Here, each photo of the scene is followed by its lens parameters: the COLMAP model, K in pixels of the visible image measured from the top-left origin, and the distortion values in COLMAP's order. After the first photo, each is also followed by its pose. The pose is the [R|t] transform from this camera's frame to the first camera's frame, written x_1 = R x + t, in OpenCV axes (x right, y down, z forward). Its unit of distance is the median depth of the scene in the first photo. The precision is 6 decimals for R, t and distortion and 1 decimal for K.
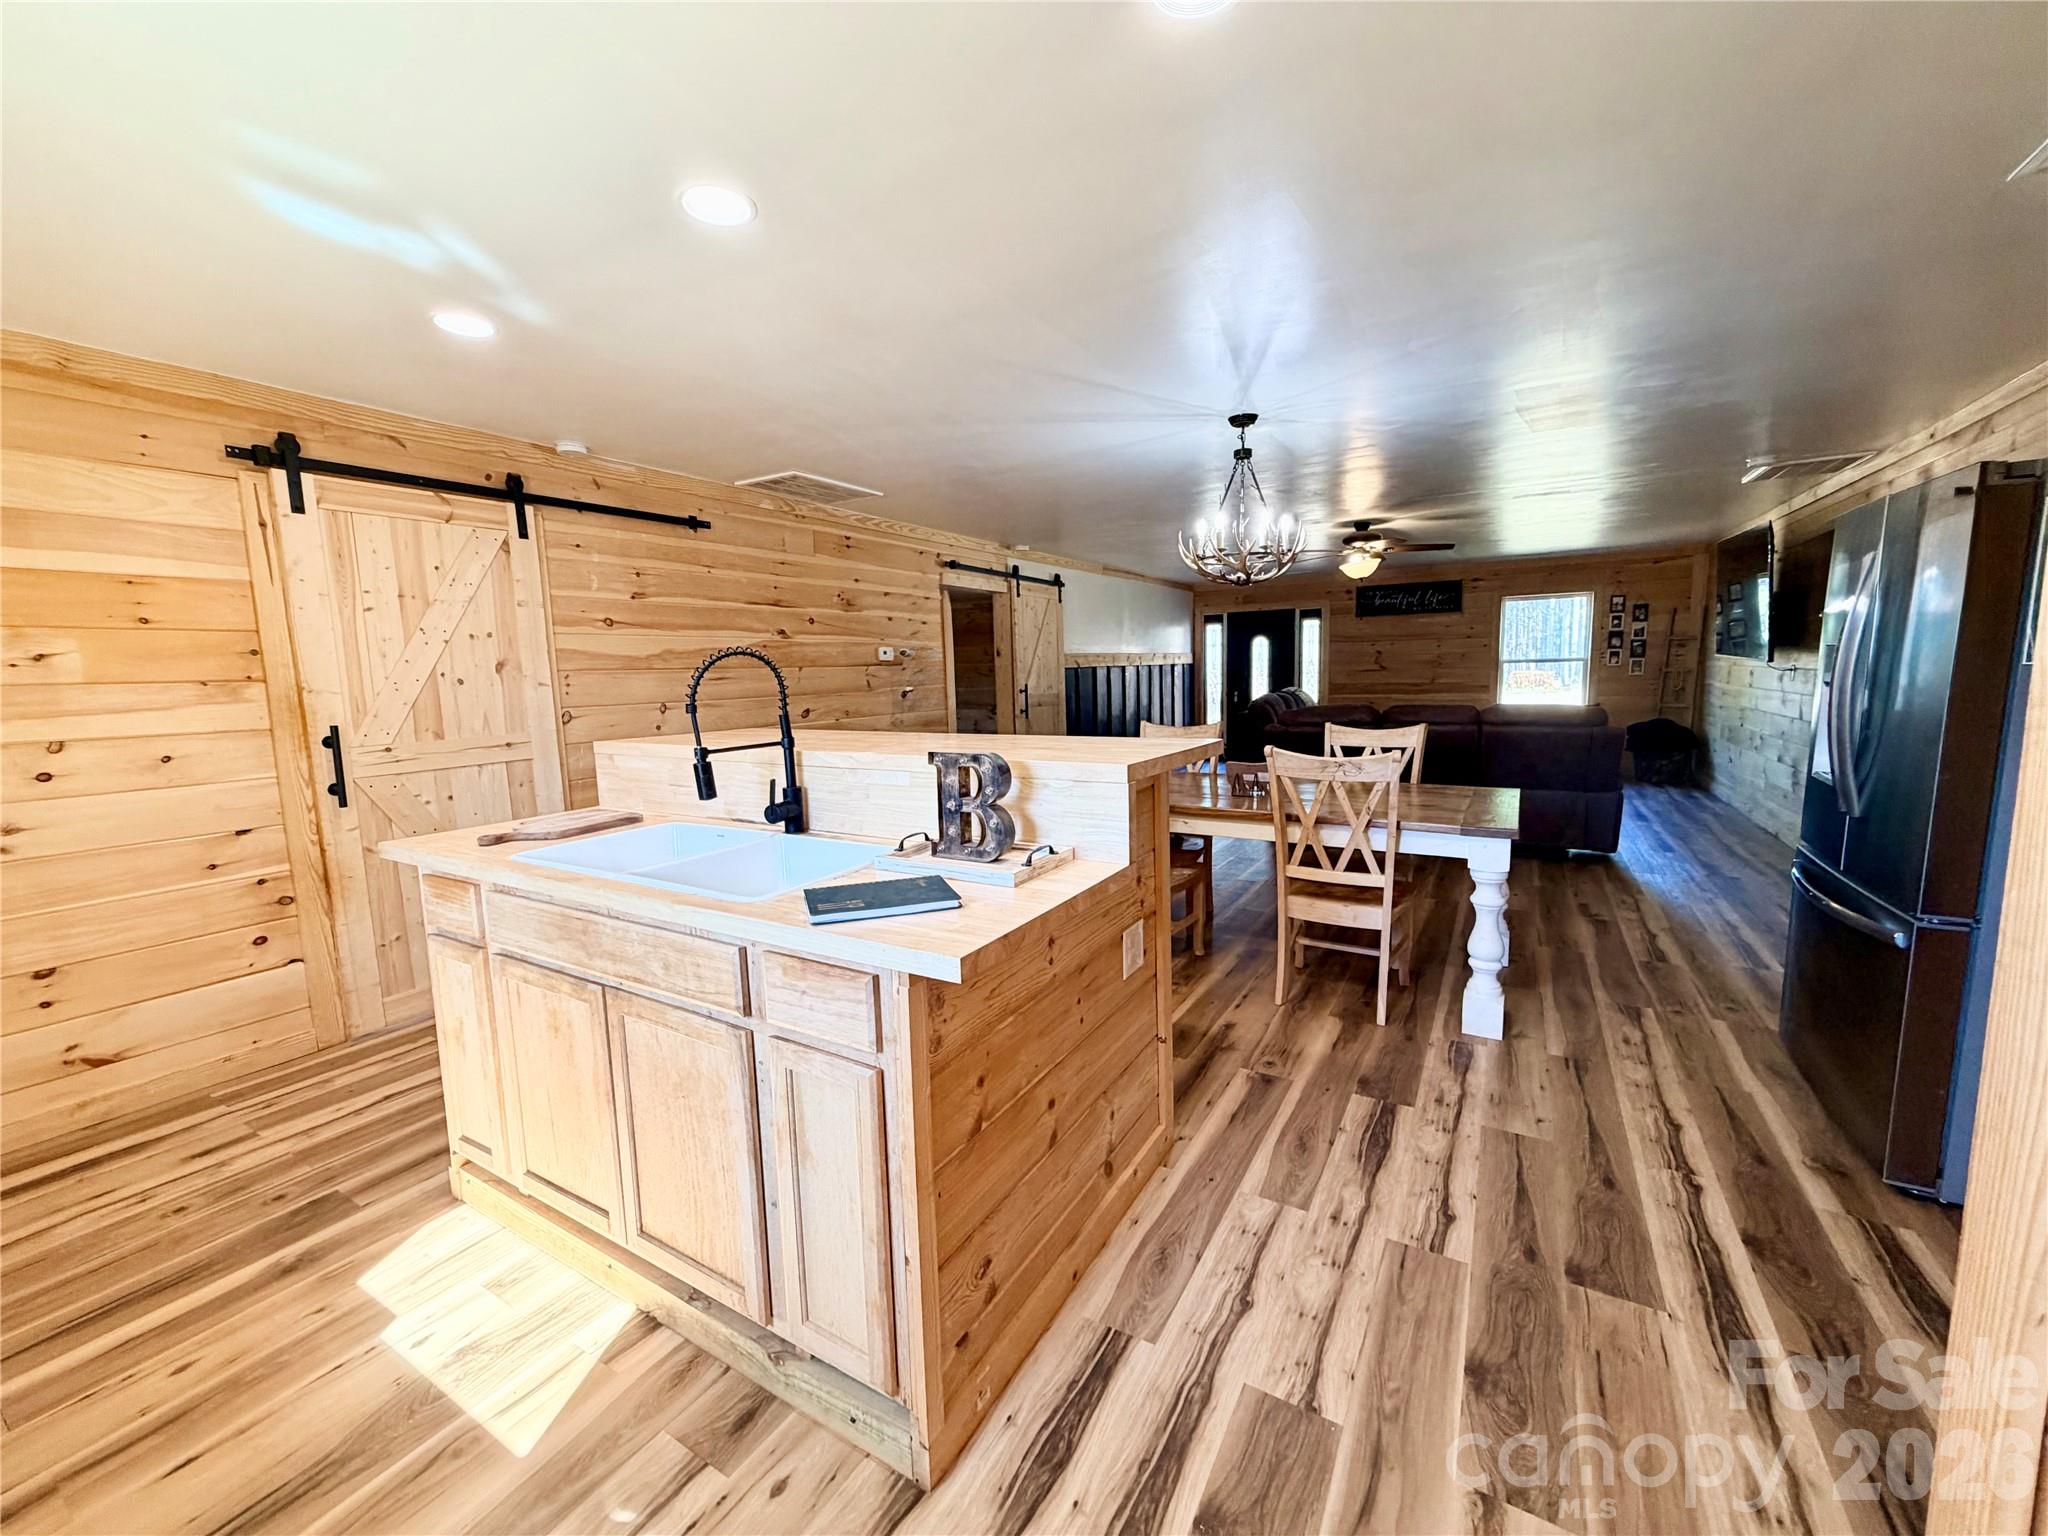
lens RADIAL K [[817.4, 0, 1026.7], [0, 817.4, 755.8], [0, 0, 1]] dist [0.001441, 0.000481]
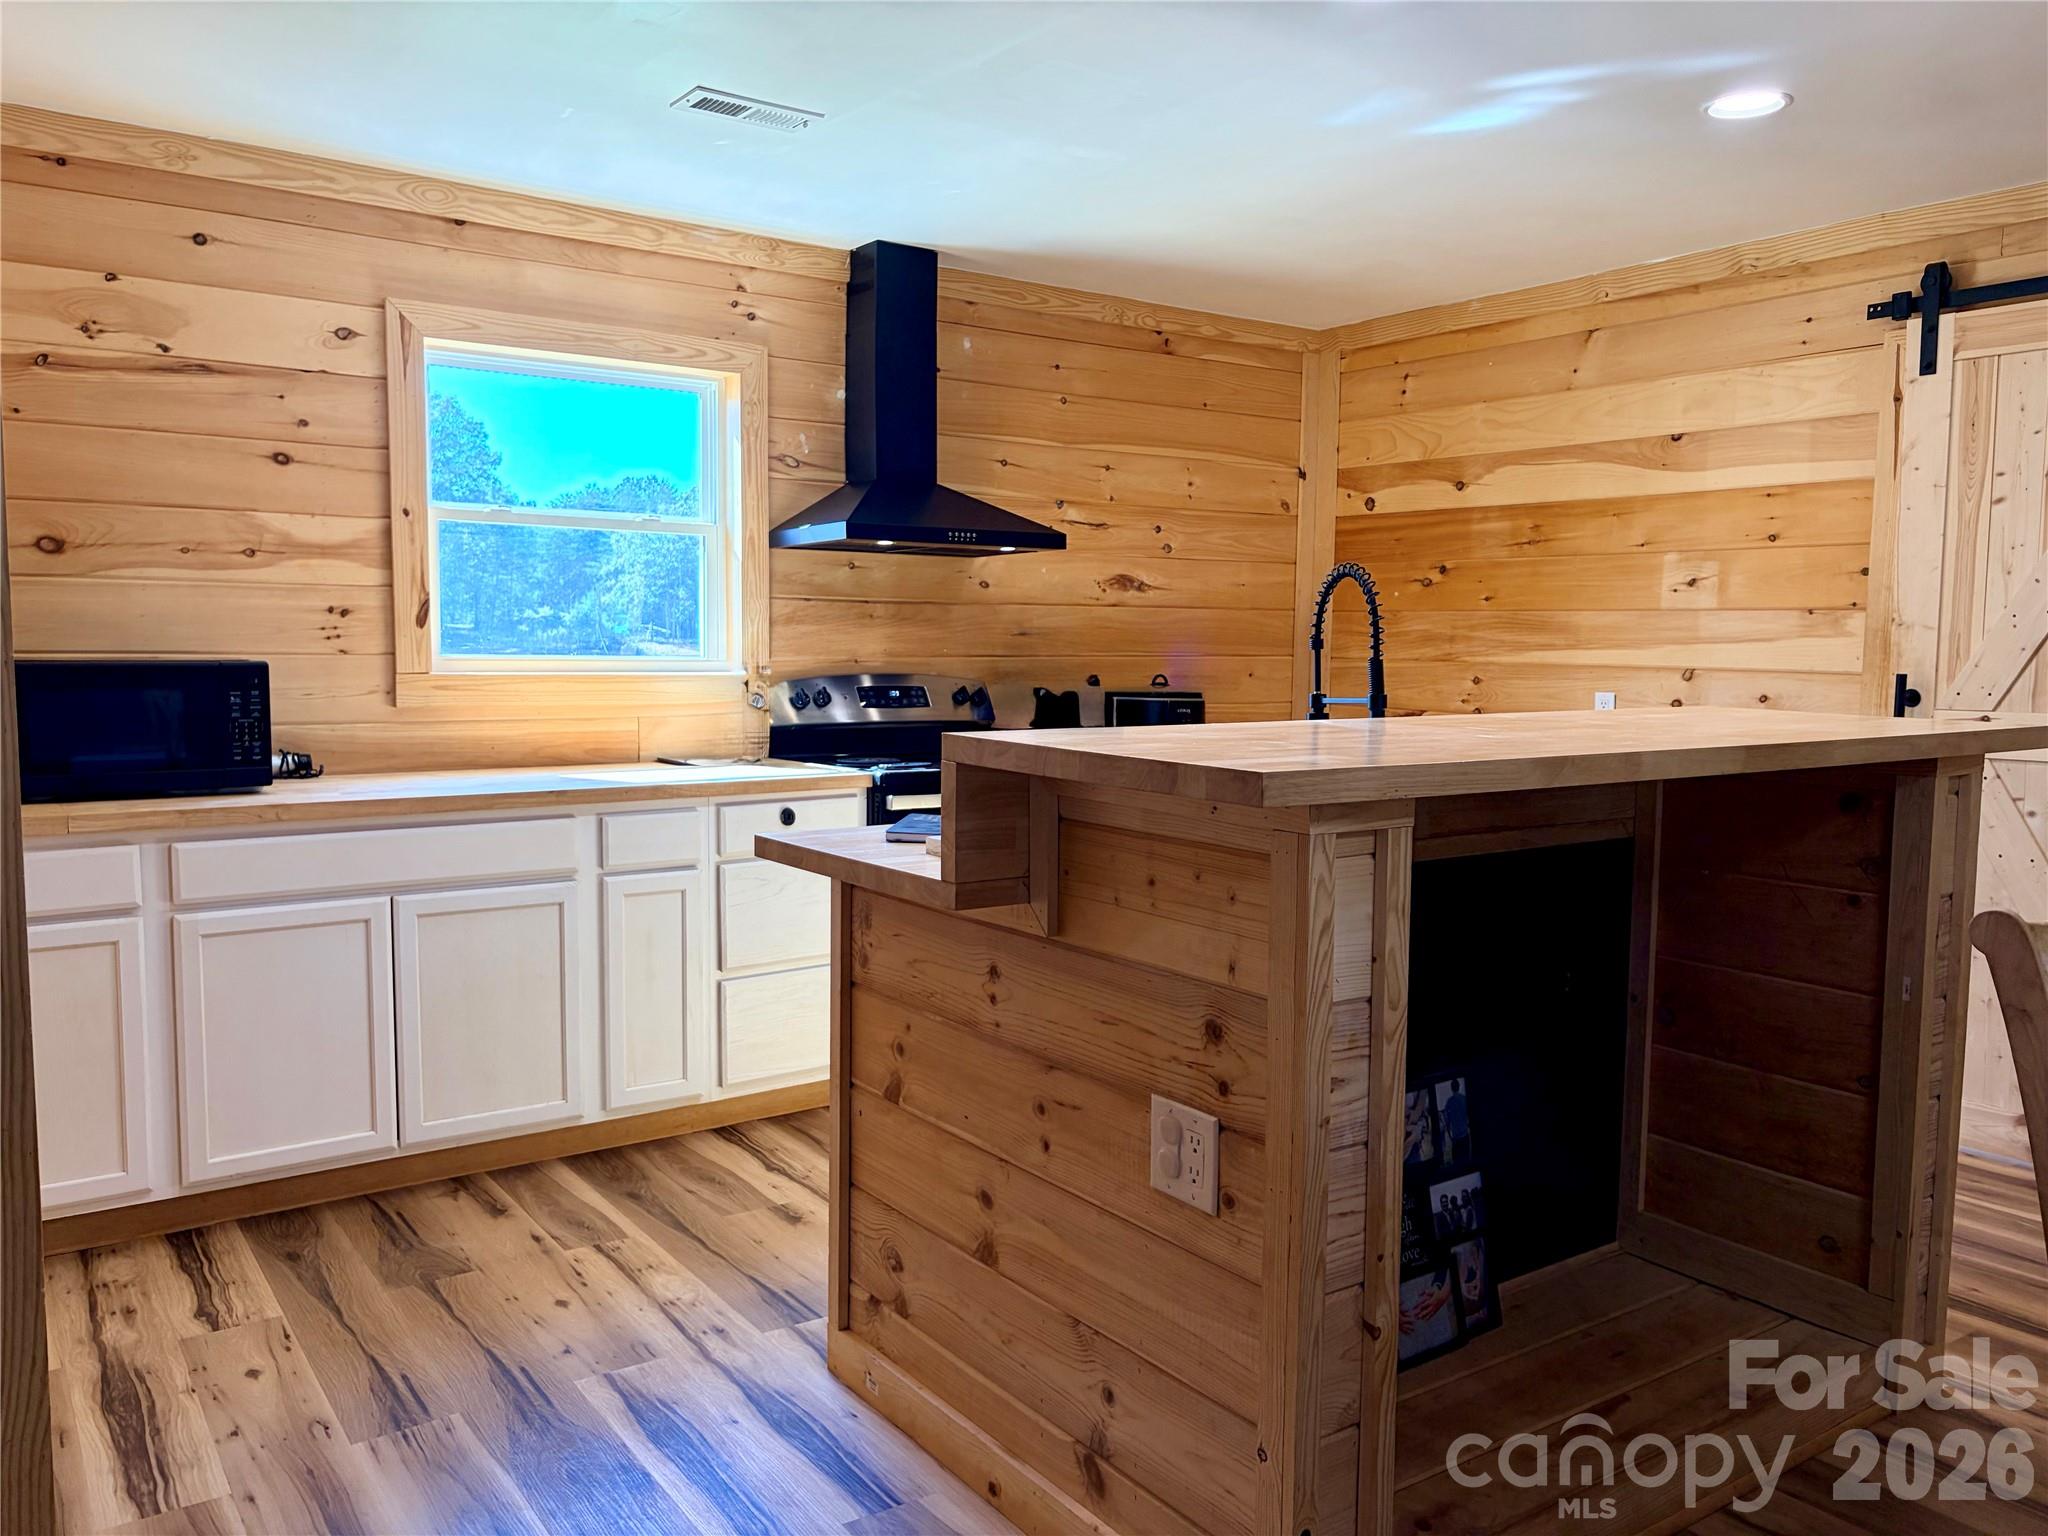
lens RADIAL K [[1561.3, 0, 1019.4], [0, 1561.3, 771.2], [0, 0, 1]] dist [0.013930, -0.004628]
pose [[-0.408691, 0.100069, -0.907170, 0.288379], [-0.097454, 0.983503, 0.152394, -0.035846], [0.907455, 0.150689, -0.392197, 0.356380]]
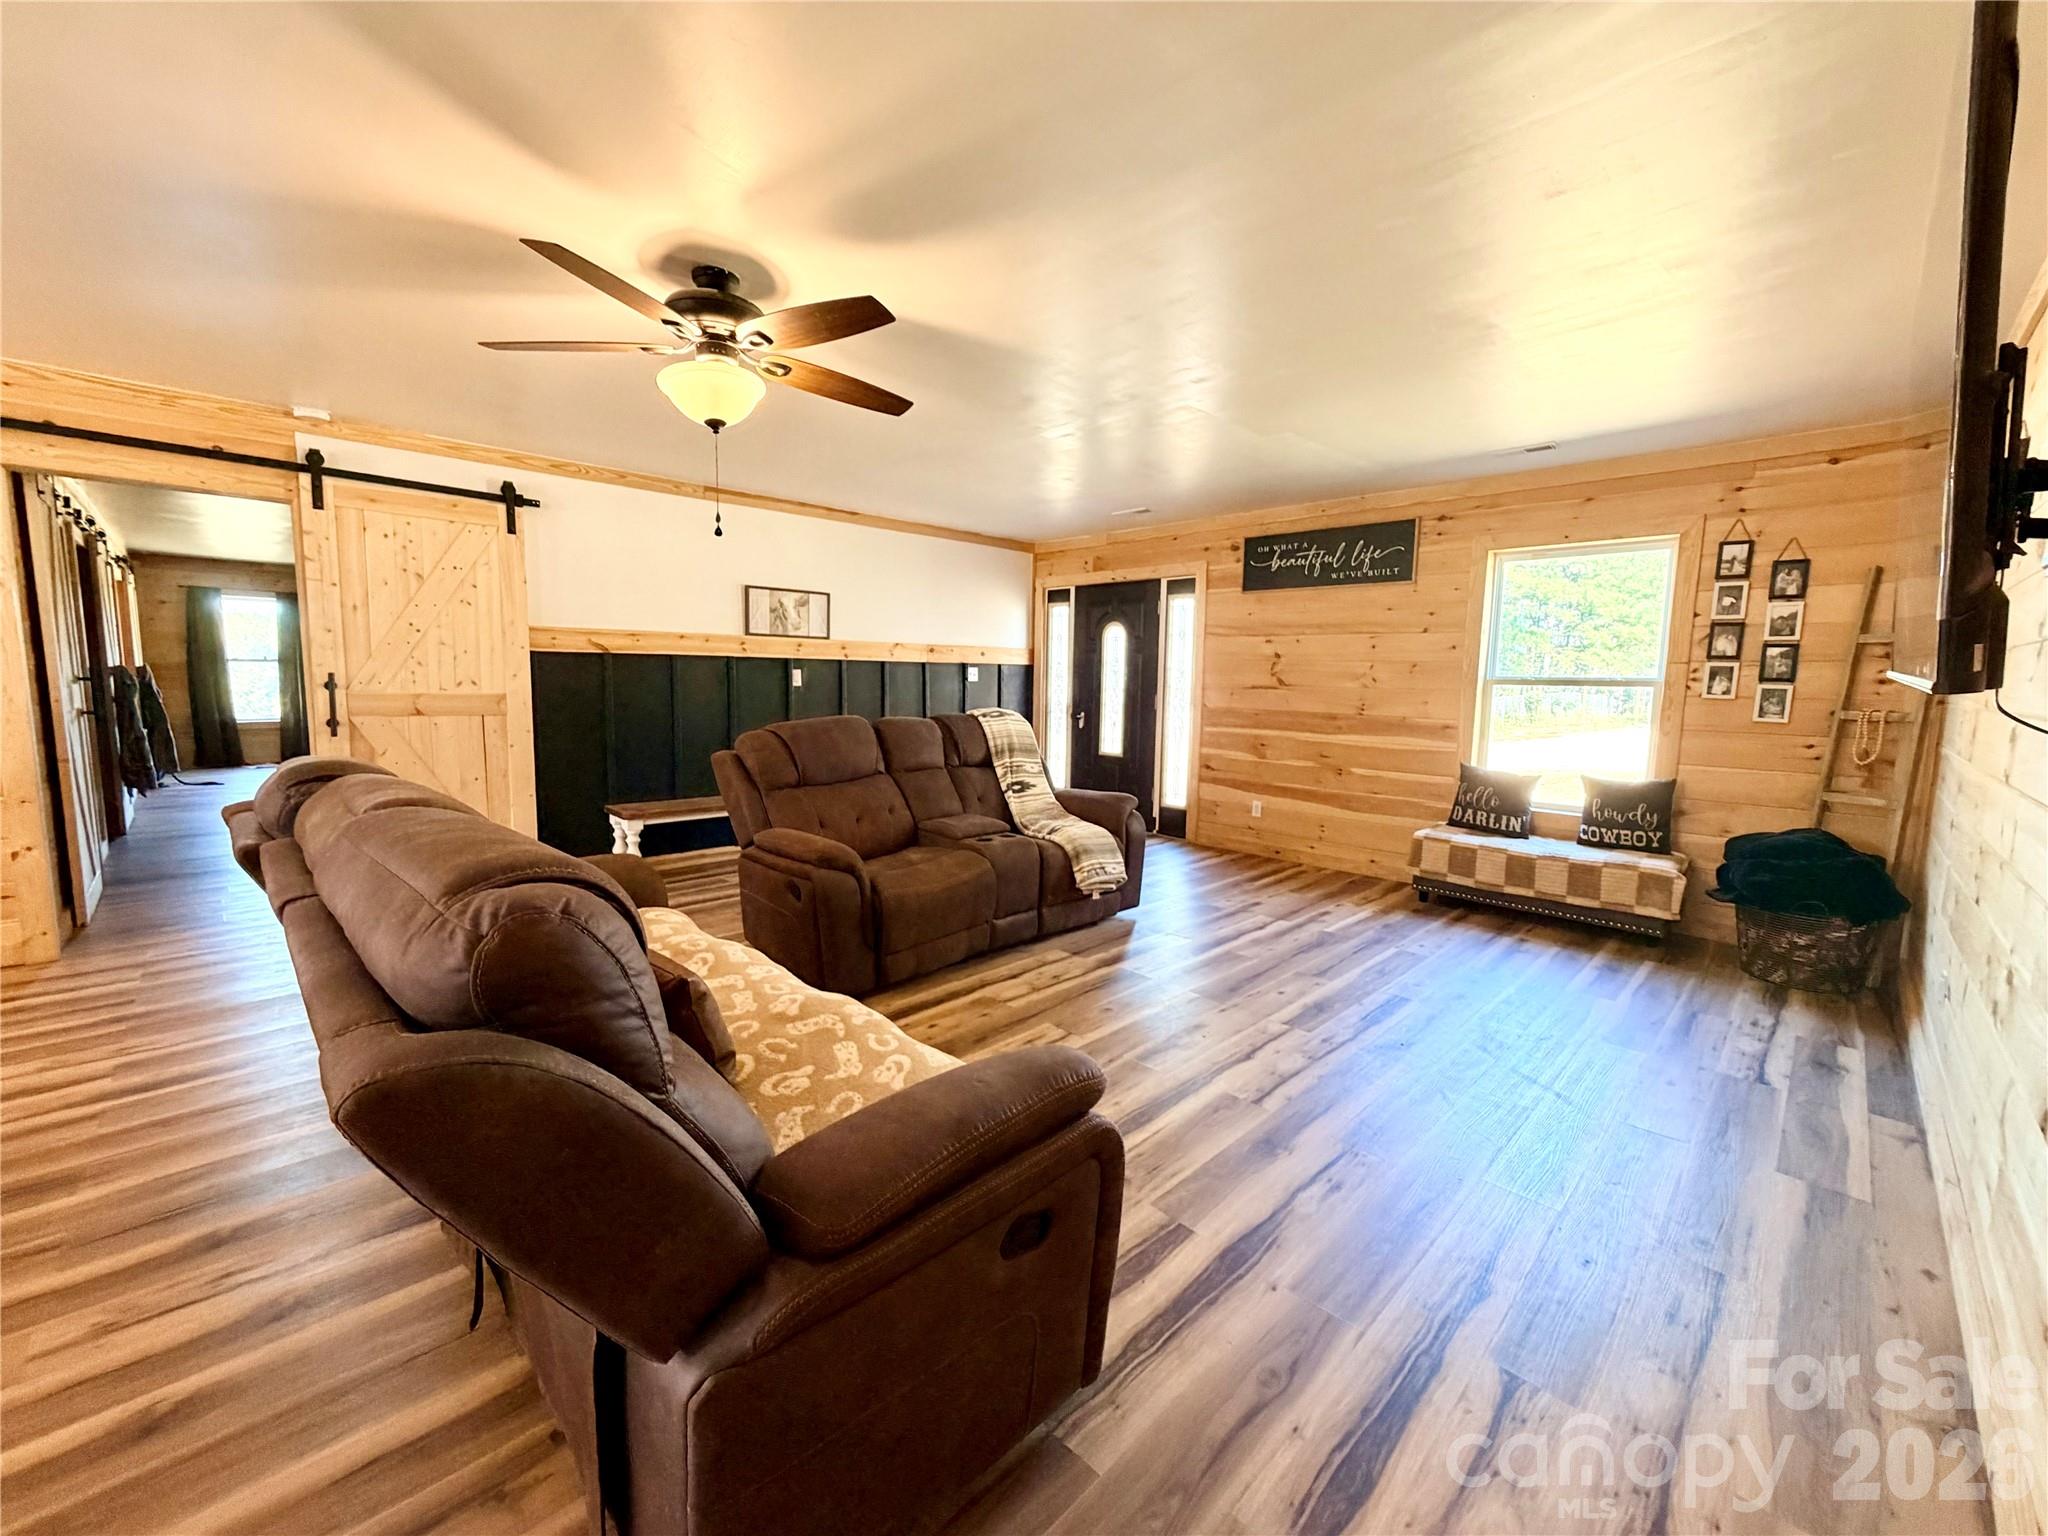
lens RADIAL K [[817.4, 0, 1027.9], [0, 817.4, 767.2], [0, 0, 1]] dist [0.001441, 0.000481]
pose [[0.967658, 0.072063, -0.241756, 0.582370], [-0.070322, 0.997399, 0.015832, -0.066938], [0.242268, 0.001680, 0.970208, 0.595411]]
